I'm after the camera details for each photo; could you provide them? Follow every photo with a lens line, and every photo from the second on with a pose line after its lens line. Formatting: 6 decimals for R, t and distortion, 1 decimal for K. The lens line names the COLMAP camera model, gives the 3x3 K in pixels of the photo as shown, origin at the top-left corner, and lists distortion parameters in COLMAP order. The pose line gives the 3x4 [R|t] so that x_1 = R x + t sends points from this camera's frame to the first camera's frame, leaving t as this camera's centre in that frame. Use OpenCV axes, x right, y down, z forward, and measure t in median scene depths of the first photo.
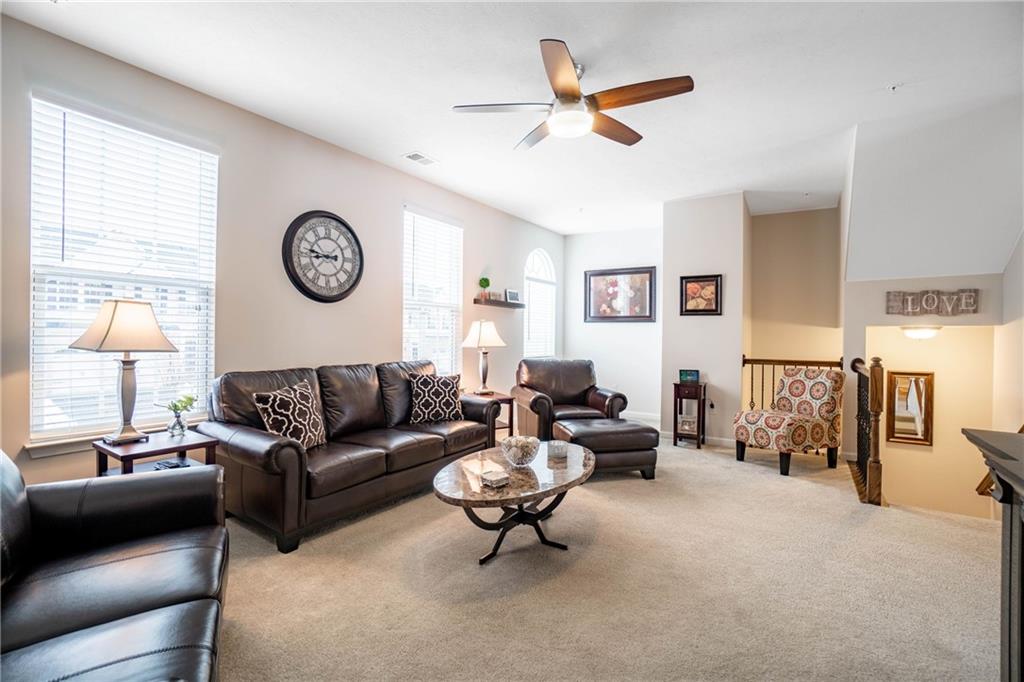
lens RADIAL K [[463.2, 0, 505.5], [0, 463.2, 339.2], [0, 0, 1]] dist [-0.017248, 0.000920]
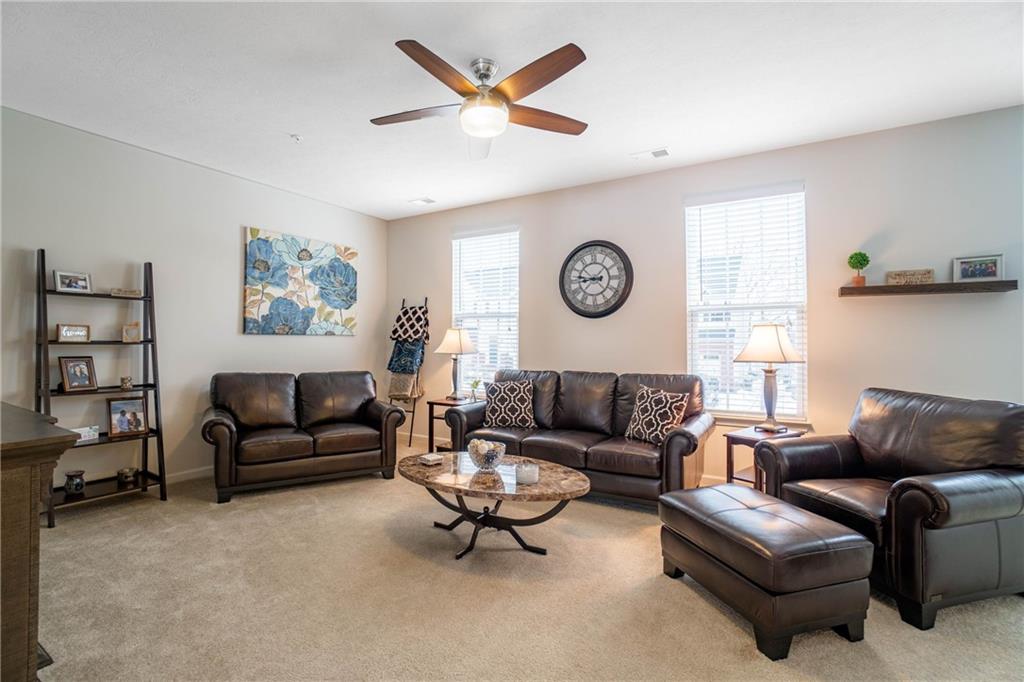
lens RADIAL K [[463.2, 0, 502.5], [0, 463.2, 343.4], [0, 0, 1]] dist [-0.017248, 0.000920]
pose [[0.066728, -0.012060, -0.997698, 0.763054], [-0.009341, 0.999876, -0.012712, 0.002906], [0.997727, 0.010168, 0.066607, 0.680711]]
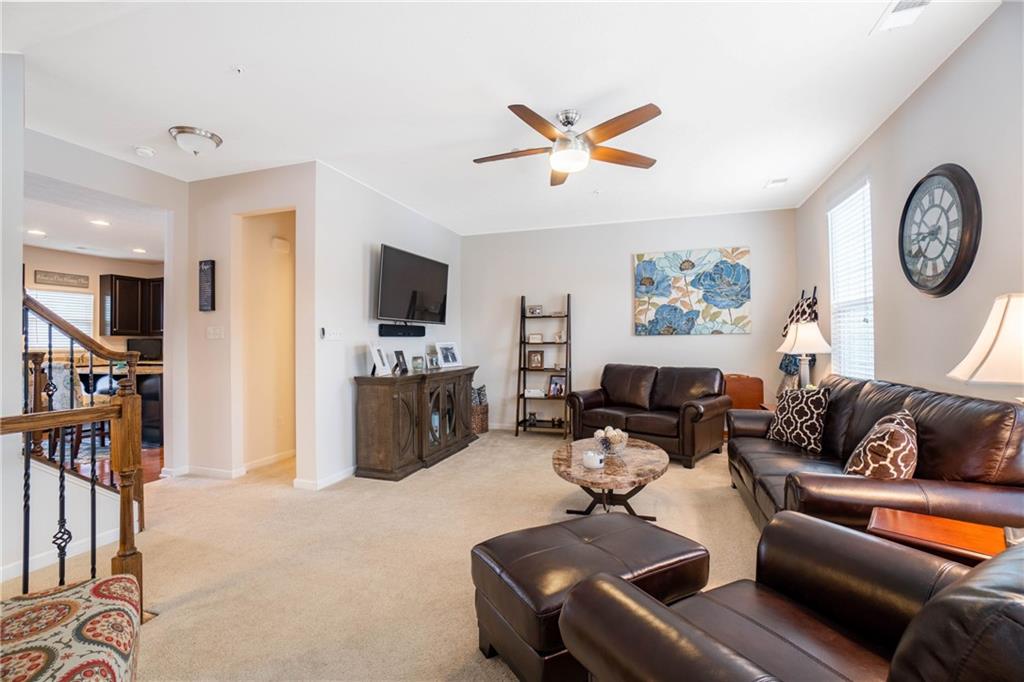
lens RADIAL K [[463.2, 0, 515.6], [0, 463.2, 343.1], [0, 0, 1]] dist [-0.017248, 0.000920]
pose [[-0.946653, -0.001548, -0.322252, 0.442886], [-0.002897, 0.999989, 0.003707, -0.008777], [0.322242, 0.004443, -0.946647, 1.438901]]
